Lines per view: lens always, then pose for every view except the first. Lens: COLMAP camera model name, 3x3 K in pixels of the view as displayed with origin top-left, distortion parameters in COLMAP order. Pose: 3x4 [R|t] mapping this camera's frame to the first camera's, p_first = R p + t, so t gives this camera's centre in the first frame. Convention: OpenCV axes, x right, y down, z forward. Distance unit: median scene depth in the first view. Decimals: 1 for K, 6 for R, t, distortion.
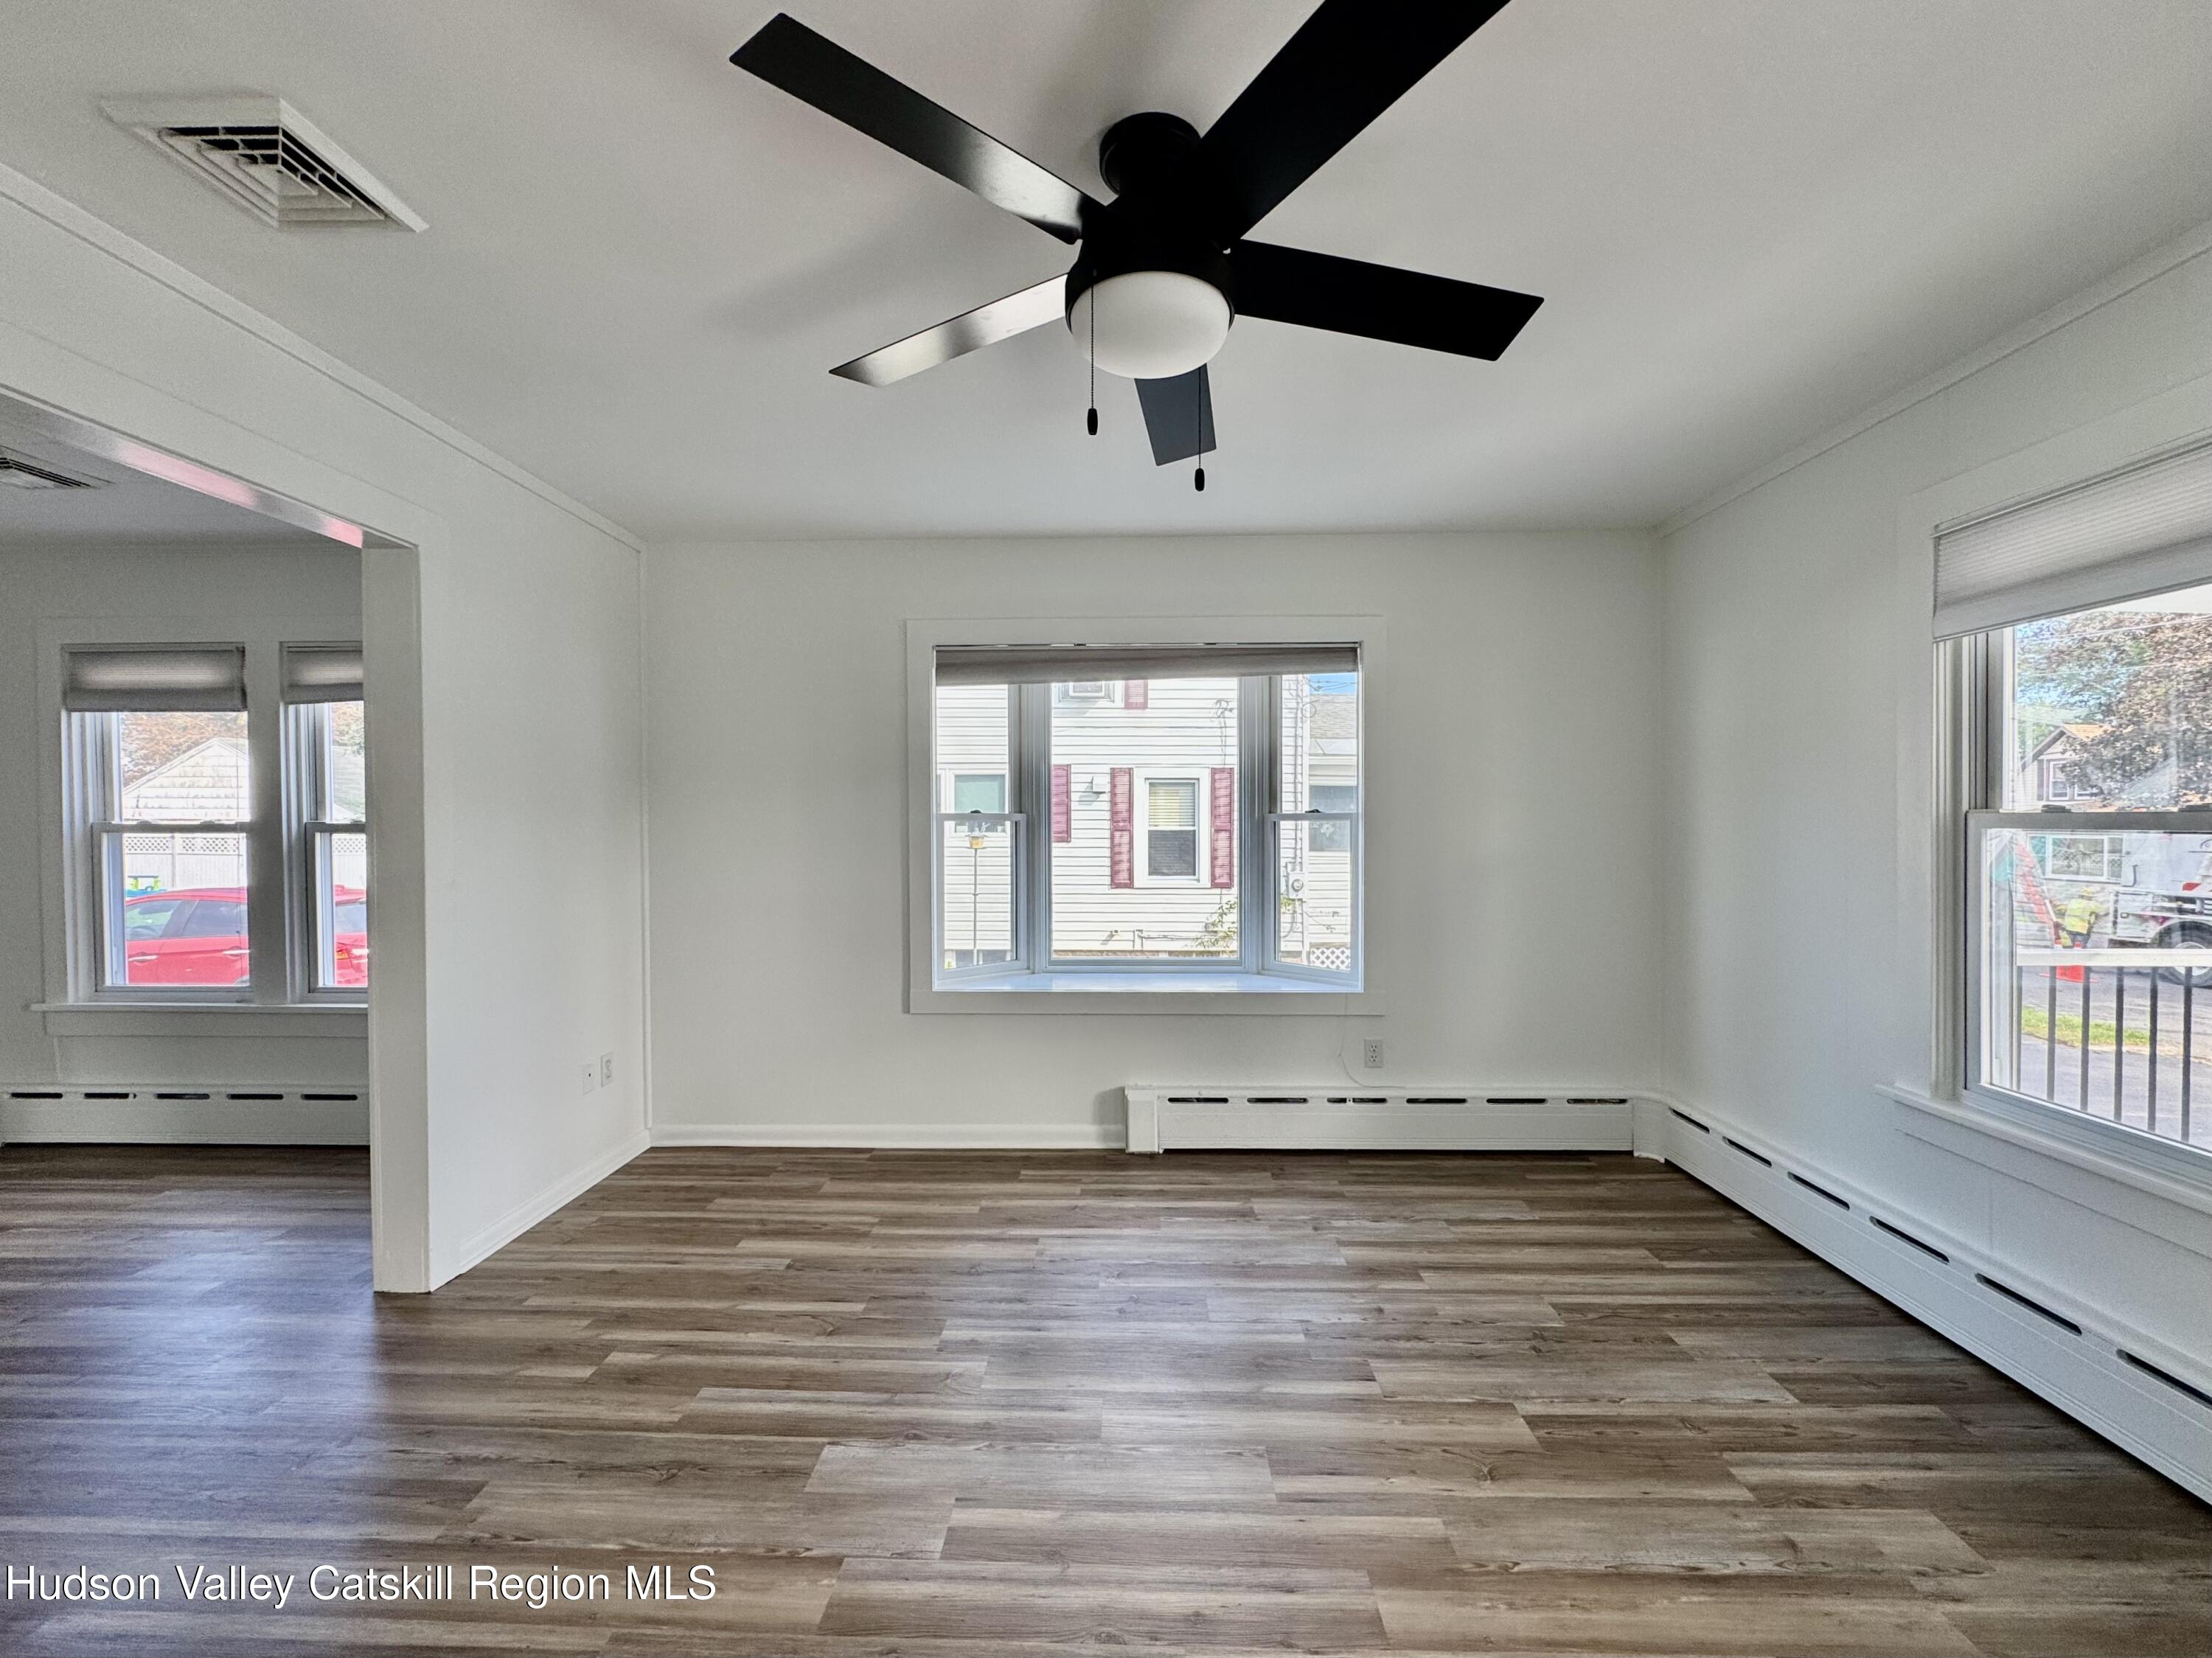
lens RADIAL K [[895.8, 0, 1111.7], [0, 895.8, 829.6], [0, 0, 1]] dist [0.001785, -0.001299]
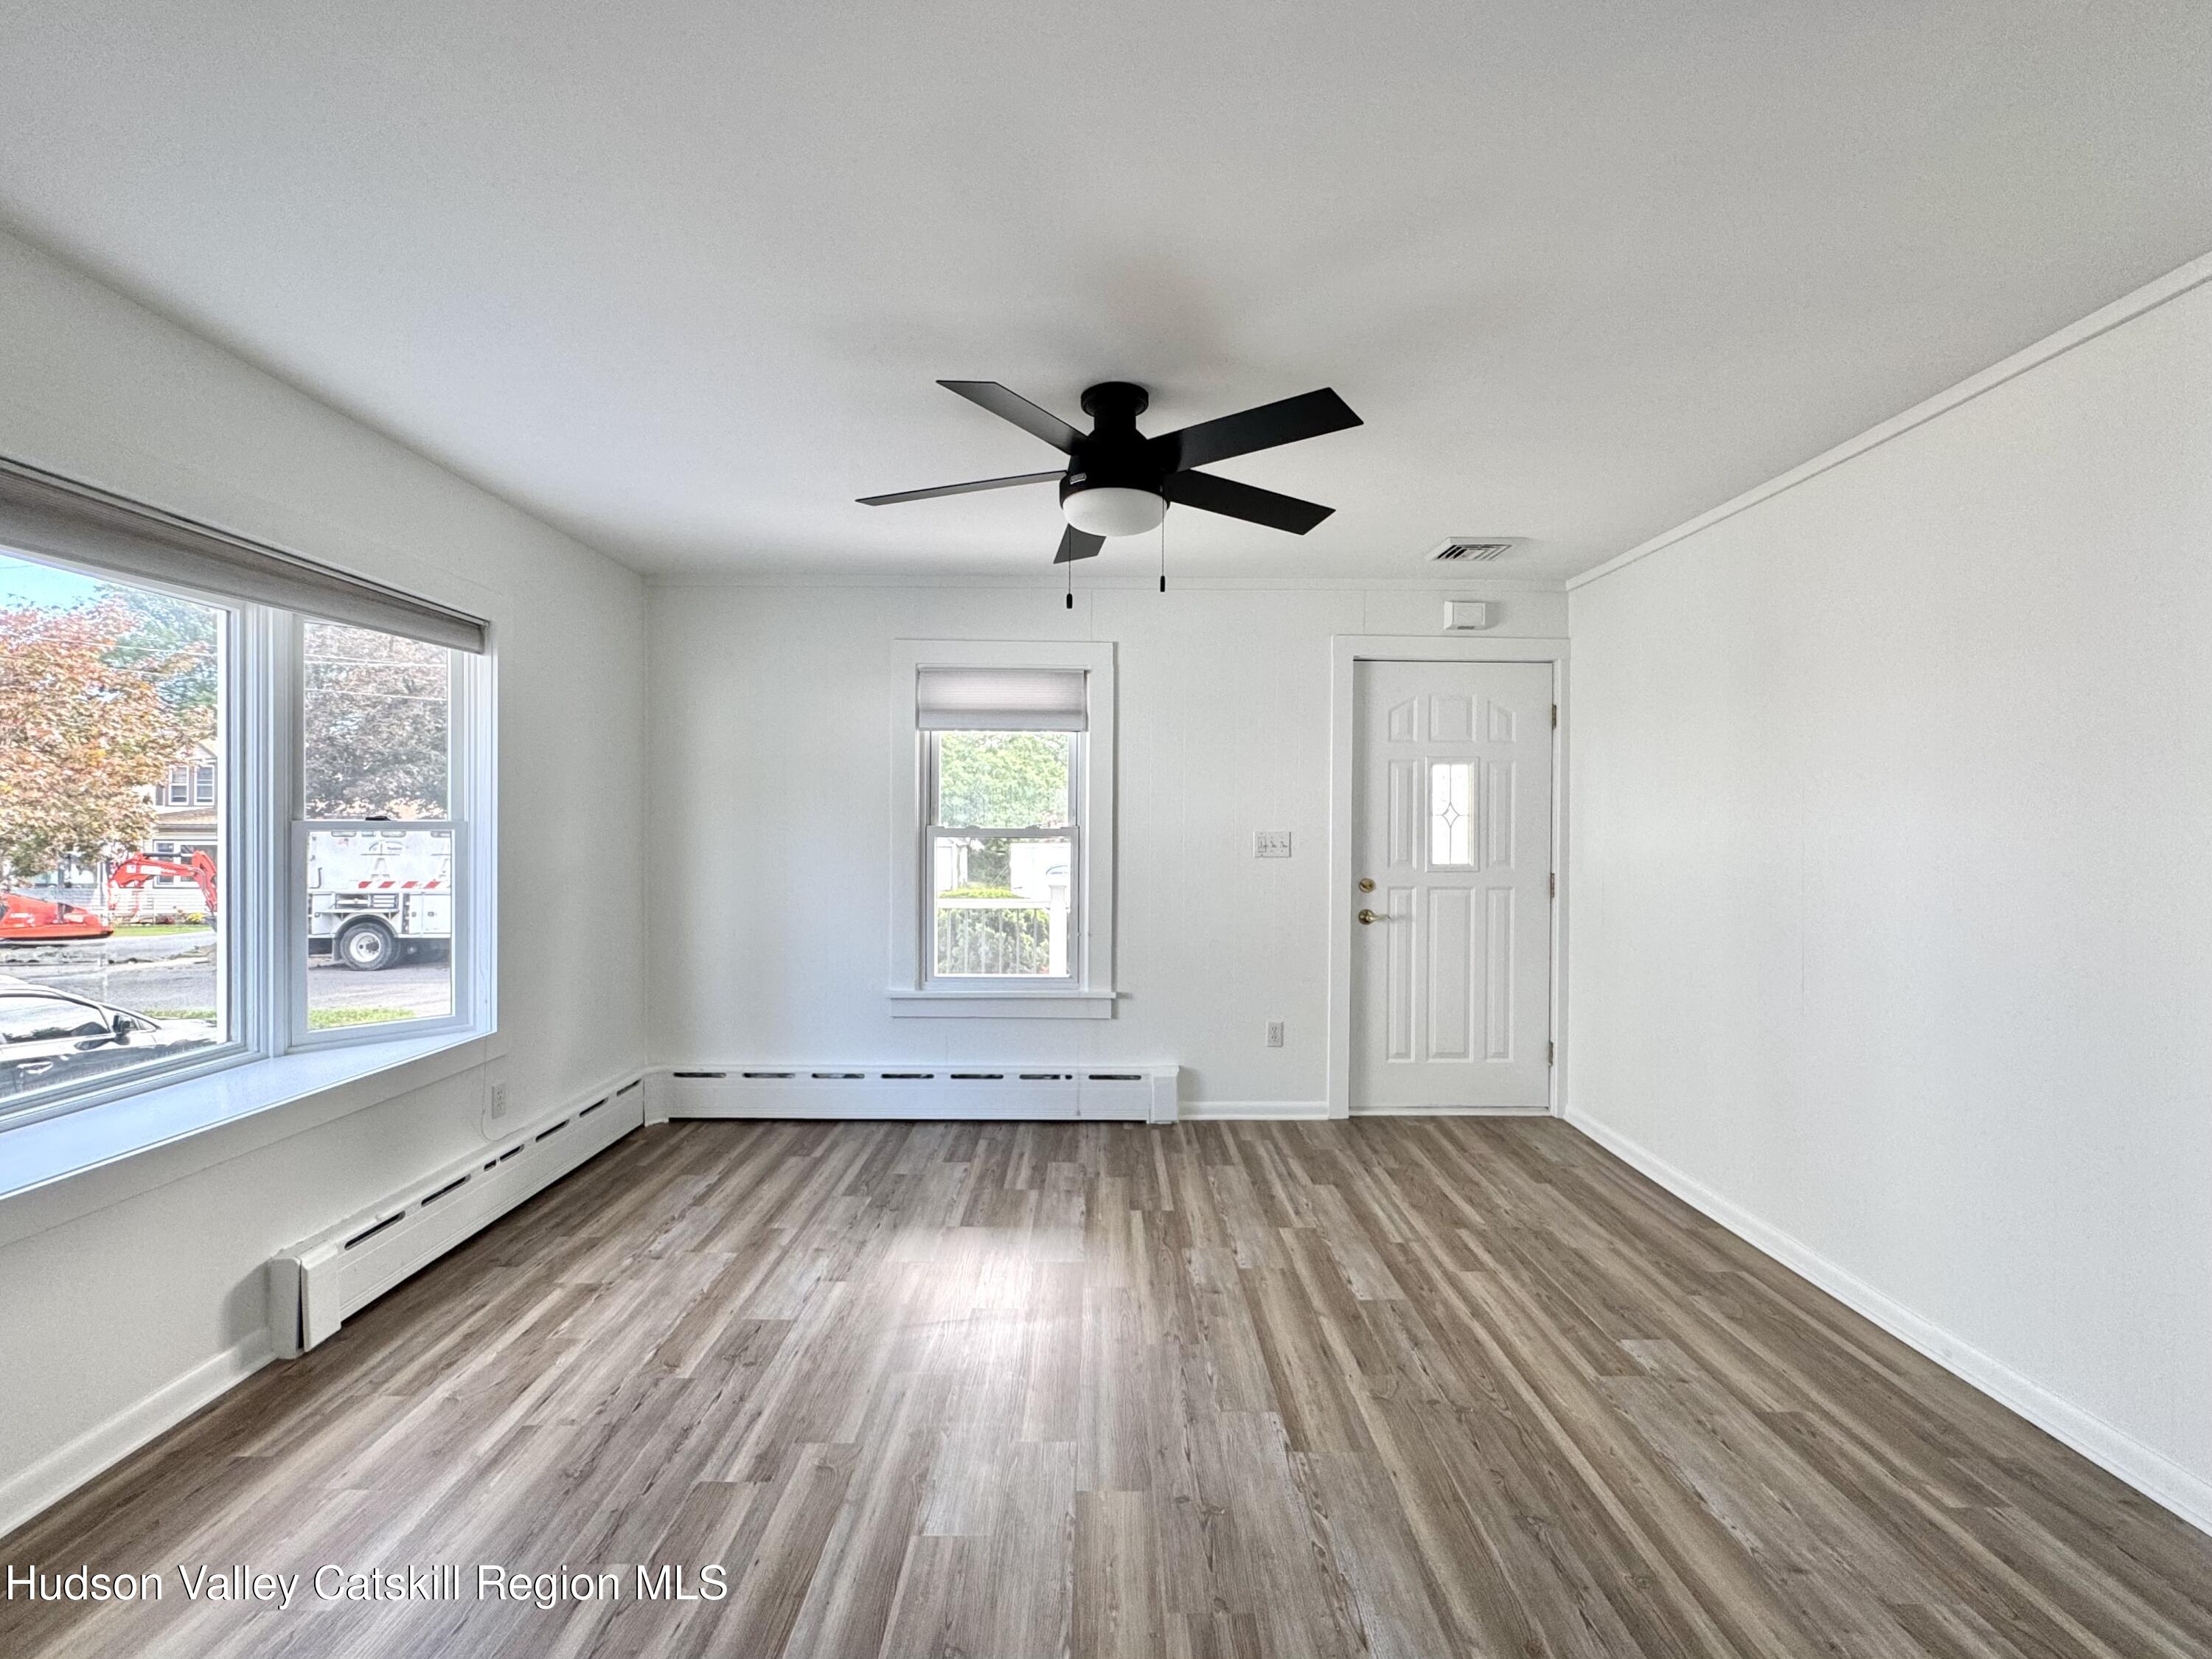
lens RADIAL K [[1008.1, 0, 1107.6], [0, 1008.1, 831.0], [0, 0, 1]] dist [-0.007810, 0.000900]
pose [[-0.026001, 0.000185, 0.999662, -0.825214], [0.004471, 0.999990, -0.000069, -0.008455], [-0.999652, 0.004468, -0.026001, 0.523668]]
